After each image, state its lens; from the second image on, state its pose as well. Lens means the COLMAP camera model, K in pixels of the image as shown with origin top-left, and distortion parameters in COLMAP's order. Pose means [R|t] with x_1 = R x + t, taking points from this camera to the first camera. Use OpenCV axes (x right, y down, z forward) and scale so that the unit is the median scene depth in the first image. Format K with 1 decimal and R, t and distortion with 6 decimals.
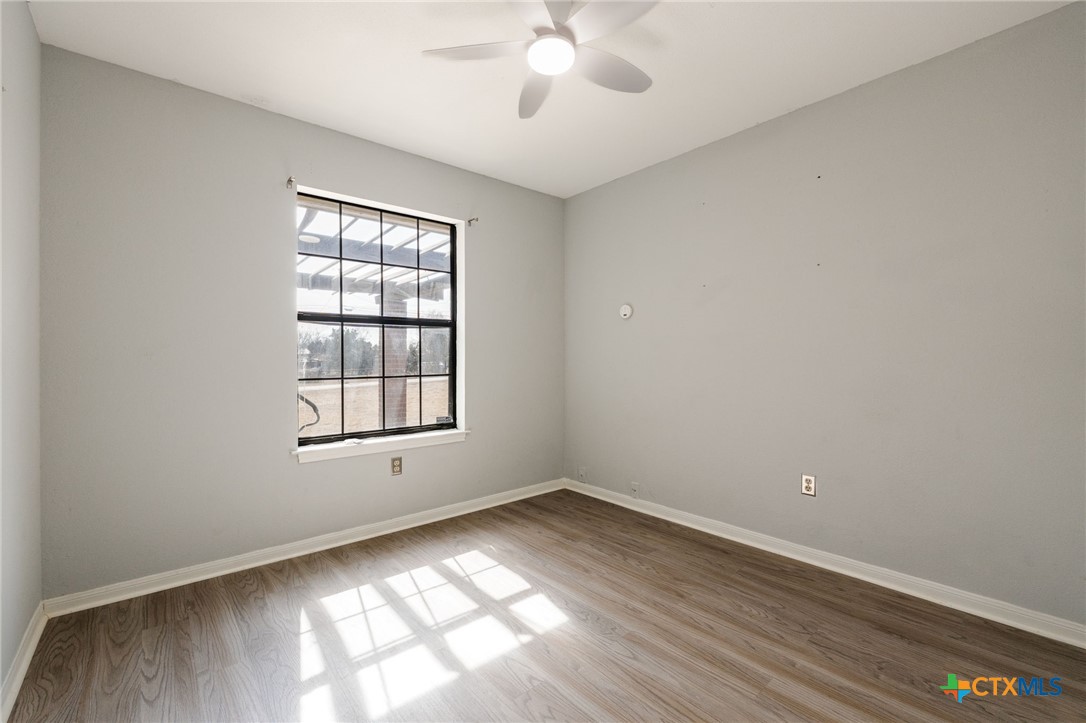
lens RADIAL K [[457.6, 0, 532.4], [0, 457.6, 357.9], [0, 0, 1]] dist [-0.014791, 0.000450]
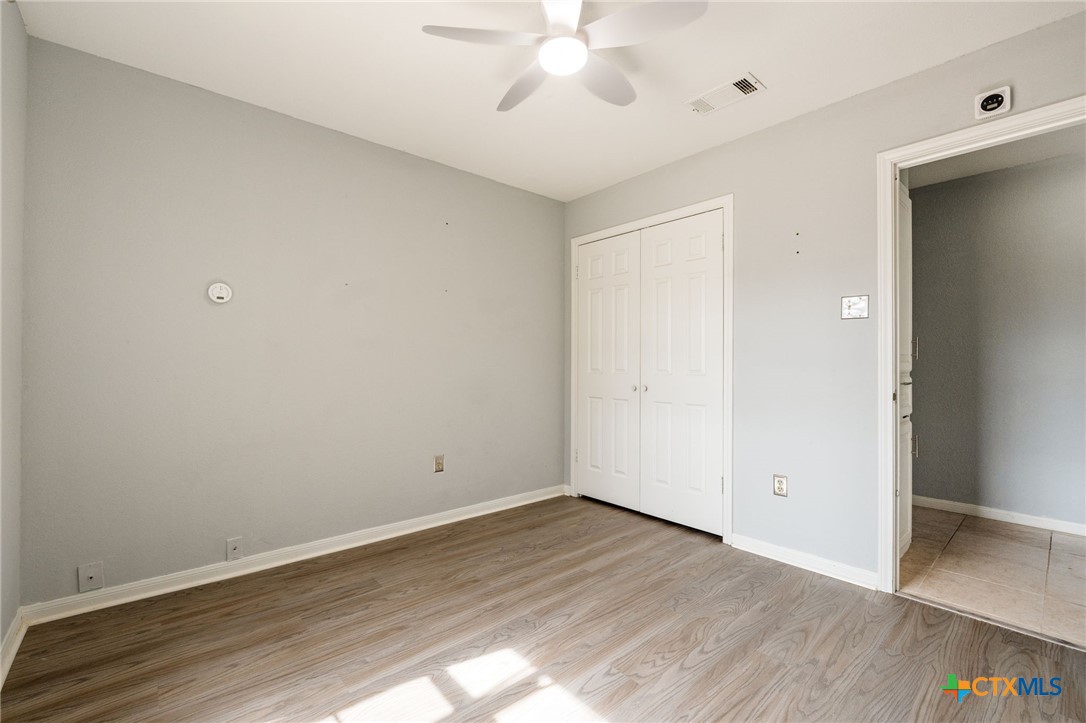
lens RADIAL K [[457.6, 0, 532.4], [0, 457.6, 357.9], [0, 0, 1]] dist [-0.014791, 0.000450]
pose [[-0.003425, 0.011874, 0.999924, -0.680211], [-0.005059, 0.999916, -0.011891, 0.003599], [-0.999981, -0.005099, -0.003365, 0.774637]]
